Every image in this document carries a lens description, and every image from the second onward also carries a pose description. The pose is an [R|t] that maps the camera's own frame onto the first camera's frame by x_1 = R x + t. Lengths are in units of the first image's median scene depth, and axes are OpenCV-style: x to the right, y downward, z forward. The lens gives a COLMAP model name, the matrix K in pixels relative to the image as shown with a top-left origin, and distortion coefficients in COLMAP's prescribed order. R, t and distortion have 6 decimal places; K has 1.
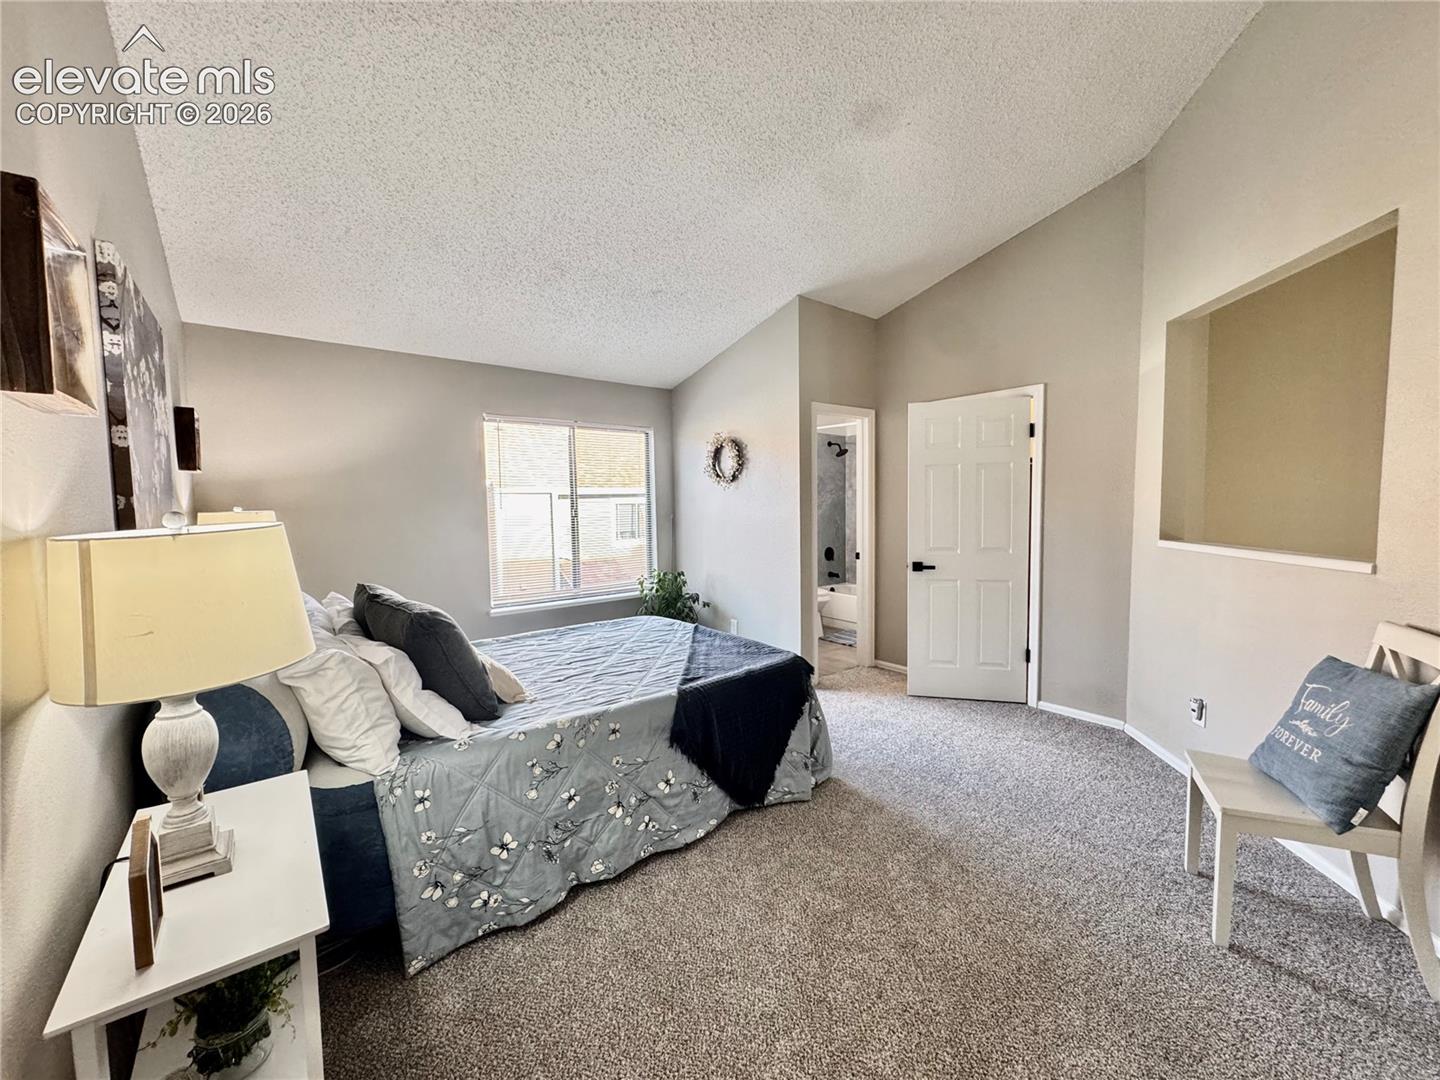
lens RADIAL K [[577.2, 0, 720.0], [0, 577.2, 540.0], [0, 0, 1]] dist [-0.001291, 0.000008]
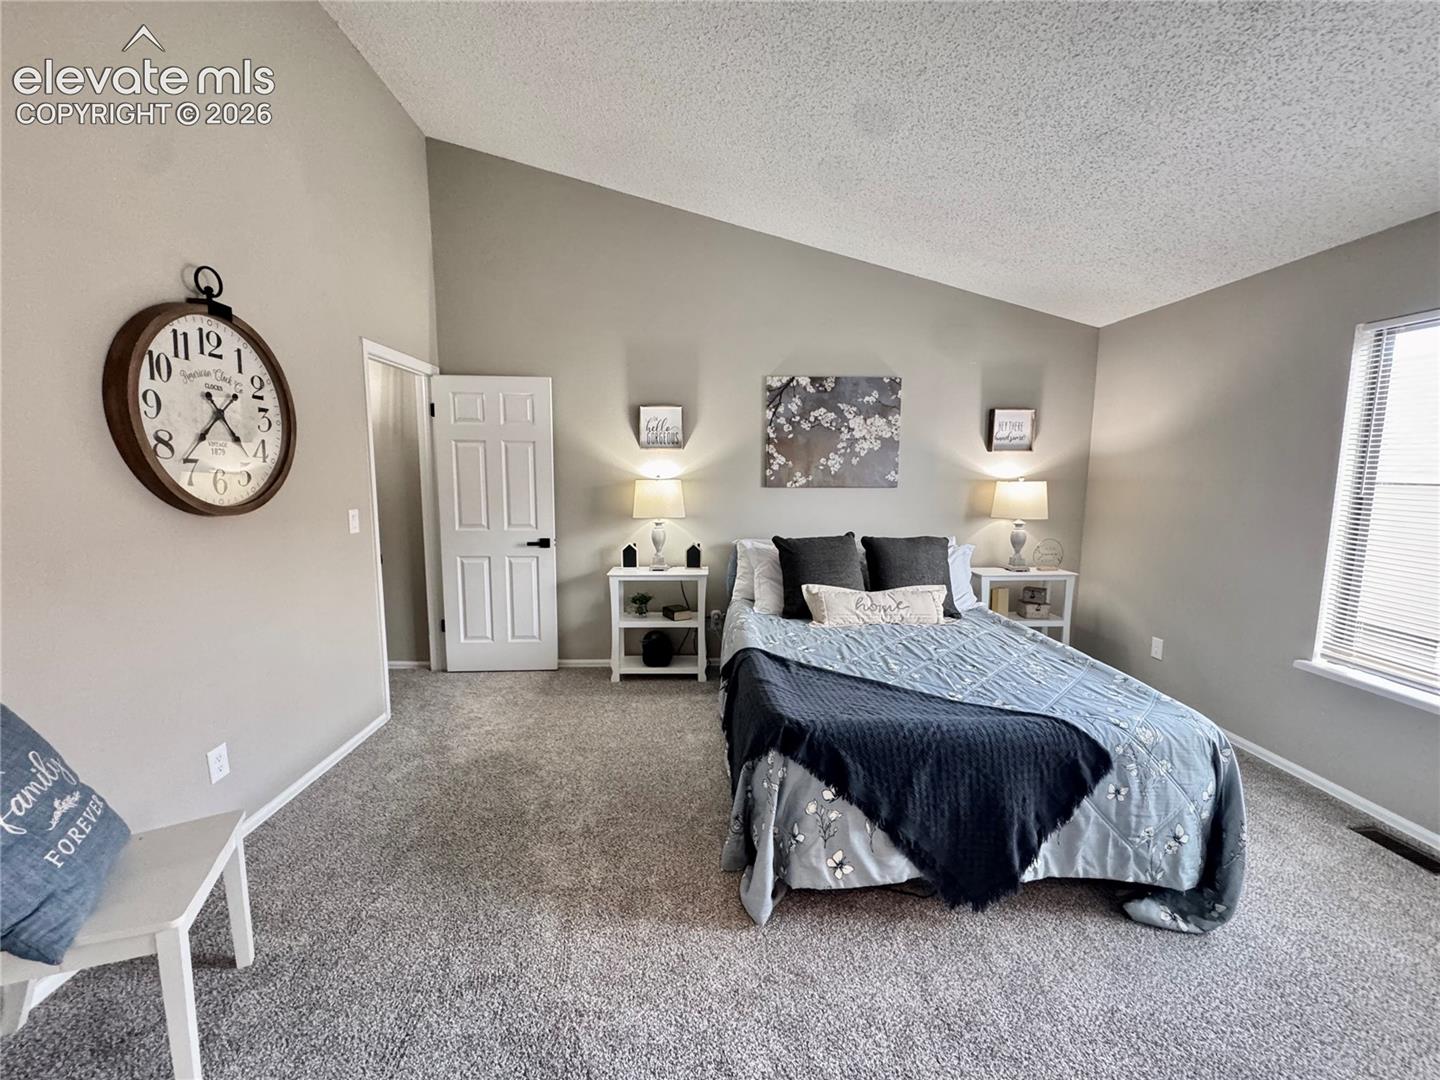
lens RADIAL K [[580.0, 0, 719.6], [0, 580.0, 539.6], [0, 0, 1]] dist [-0.002220, 0.000282]
pose [[-0.586749, 0.109495, -0.802332, 0.997135], [-0.052756, 0.983542, 0.172806, -0.160924], [0.808048, 0.143721, -0.571316, 1.879269]]
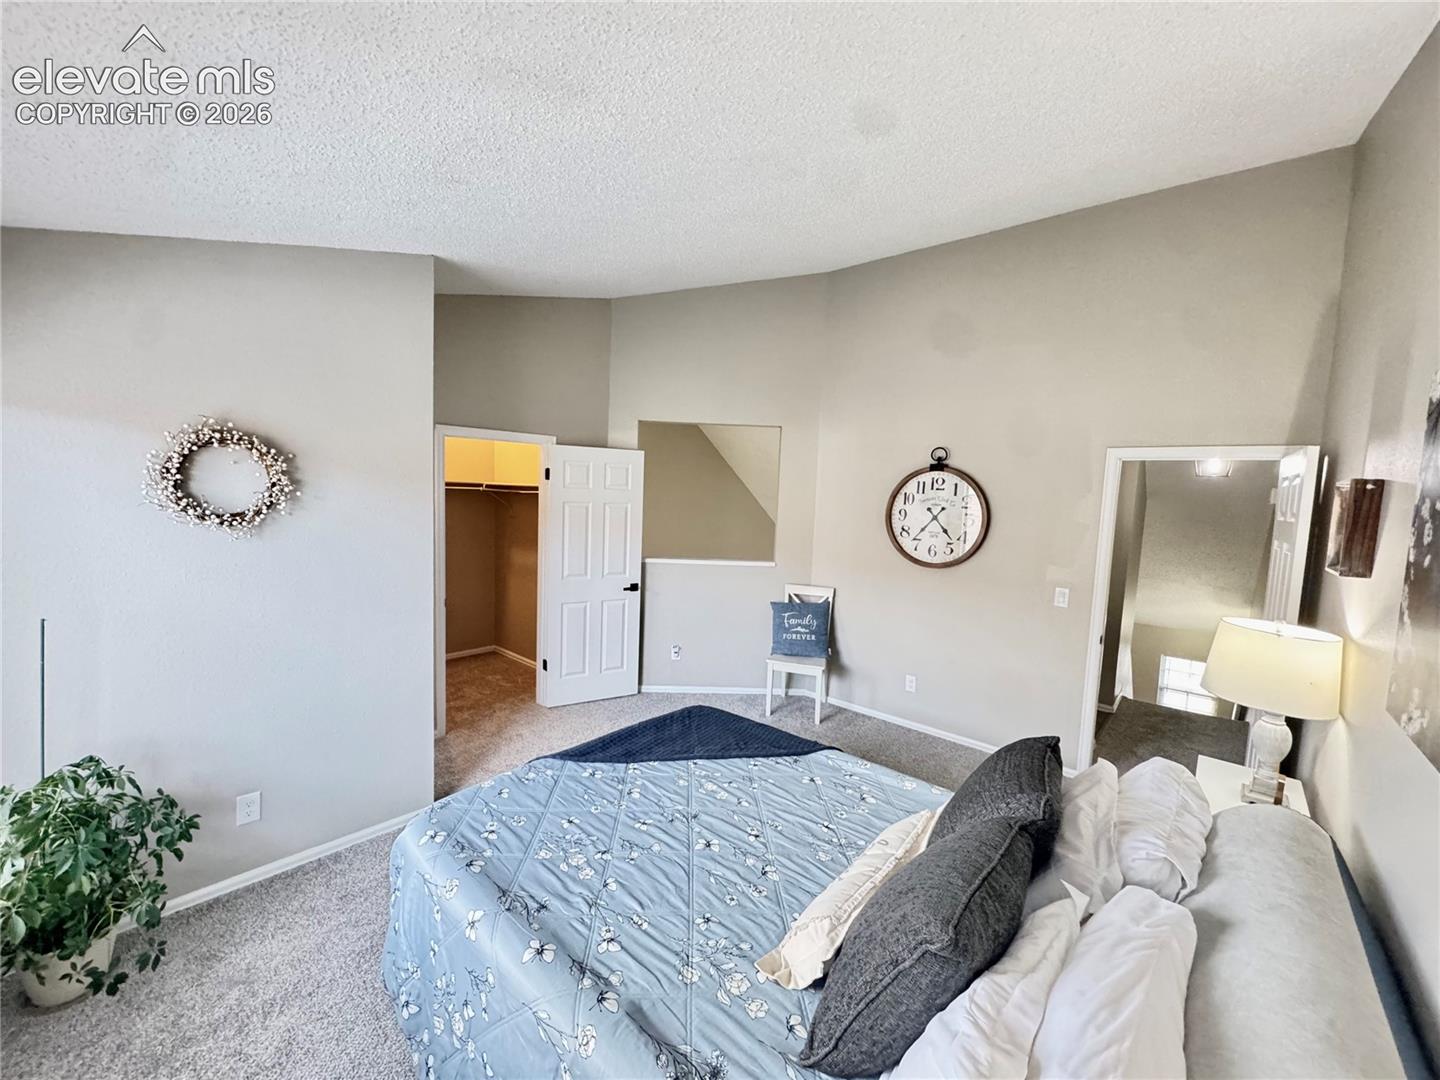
lens RADIAL K [[580.0, 0, 719.6], [0, 580.0, 539.6], [0, 0, 1]] dist [-0.002220, 0.000282]
pose [[-0.192909, -0.074957, 0.978349, -1.300035], [0.027369, 0.996279, 0.081727, -0.272237], [-0.980835, 0.042543, -0.190140, 1.688720]]
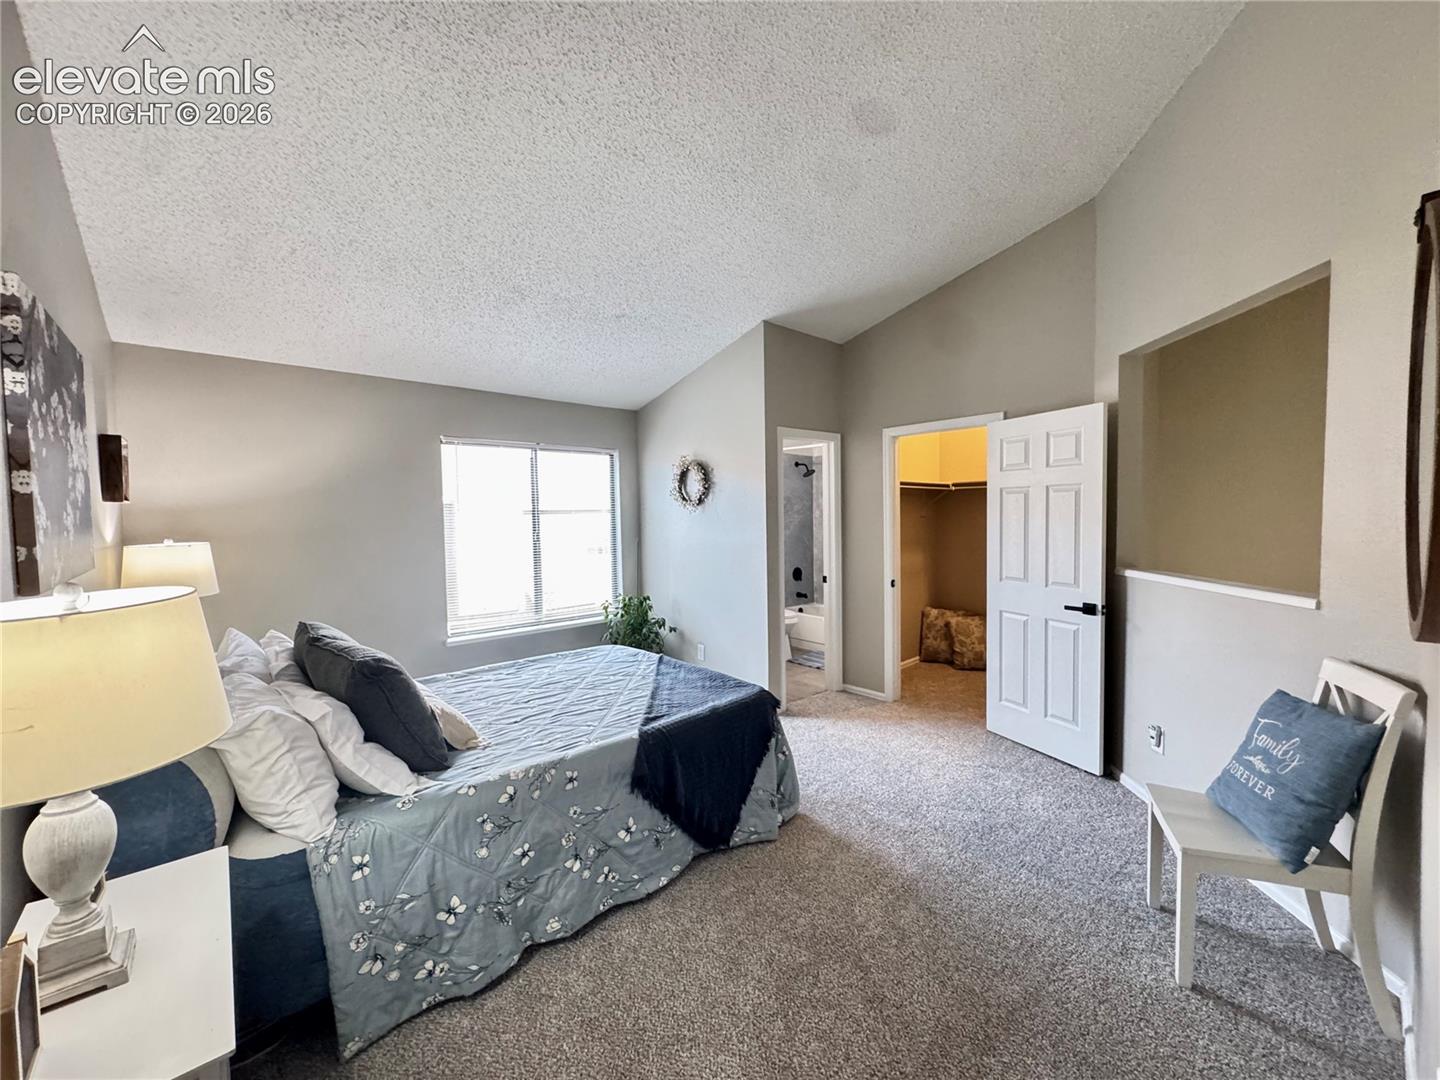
lens RADIAL K [[580.0, 0, 719.6], [0, 580.0, 539.6], [0, 0, 1]] dist [-0.002220, 0.000282]
pose [[0.998669, -0.003452, 0.051452, 0.014776], [0.004631, 0.999729, -0.022808, -0.046298], [-0.051360, 0.023016, 0.998415, 0.019783]]
